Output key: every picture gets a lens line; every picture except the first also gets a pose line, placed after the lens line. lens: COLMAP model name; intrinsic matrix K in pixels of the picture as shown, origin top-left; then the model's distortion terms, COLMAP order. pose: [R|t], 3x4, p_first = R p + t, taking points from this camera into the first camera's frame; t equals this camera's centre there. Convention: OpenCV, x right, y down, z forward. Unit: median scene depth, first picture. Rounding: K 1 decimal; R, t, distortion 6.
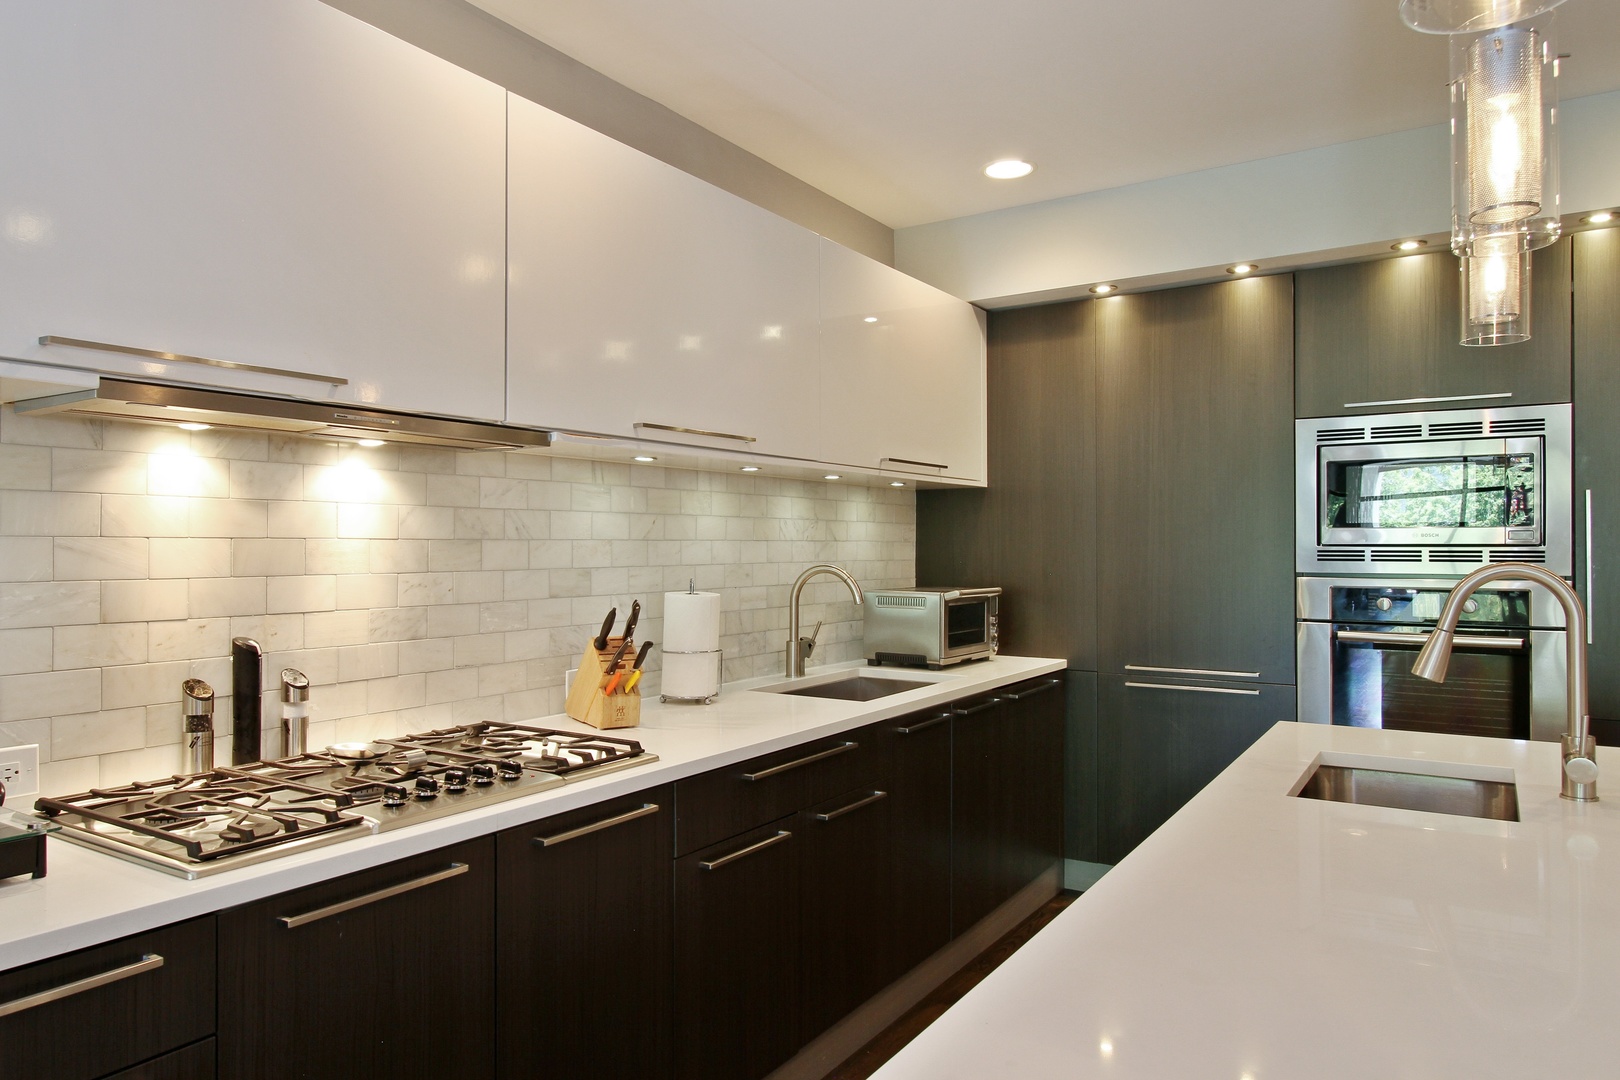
lens RADIAL K [[1050.3, 0, 791.4], [0, 1050.3, 542.5], [0, 0, 1]] dist [-0.005073, -0.000233]
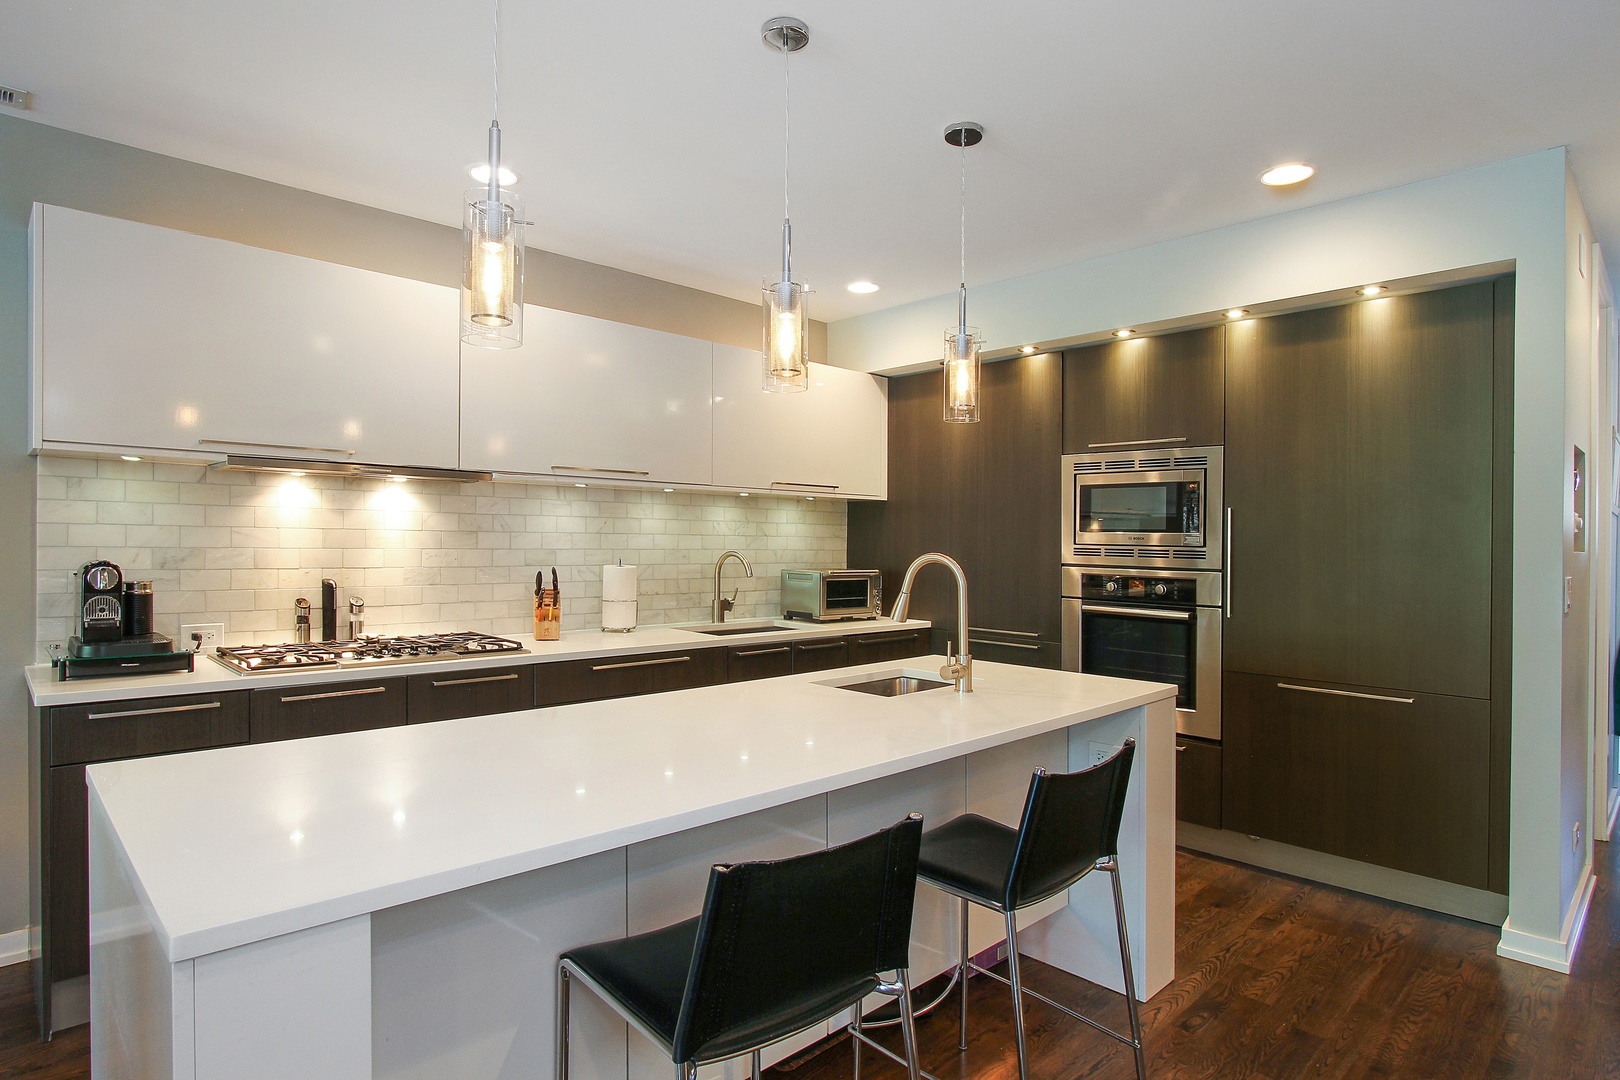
lens RADIAL K [[873.3, 0, 806.9], [0, 873.3, 550.2], [0, 0, 1]] dist [-0.023017, 0.004621]
pose [[0.975028, 0.018943, -0.221272, 0.455445], [-0.015823, 0.999749, 0.015863, -0.002631], [0.221517, -0.011966, 0.975083, -0.251926]]
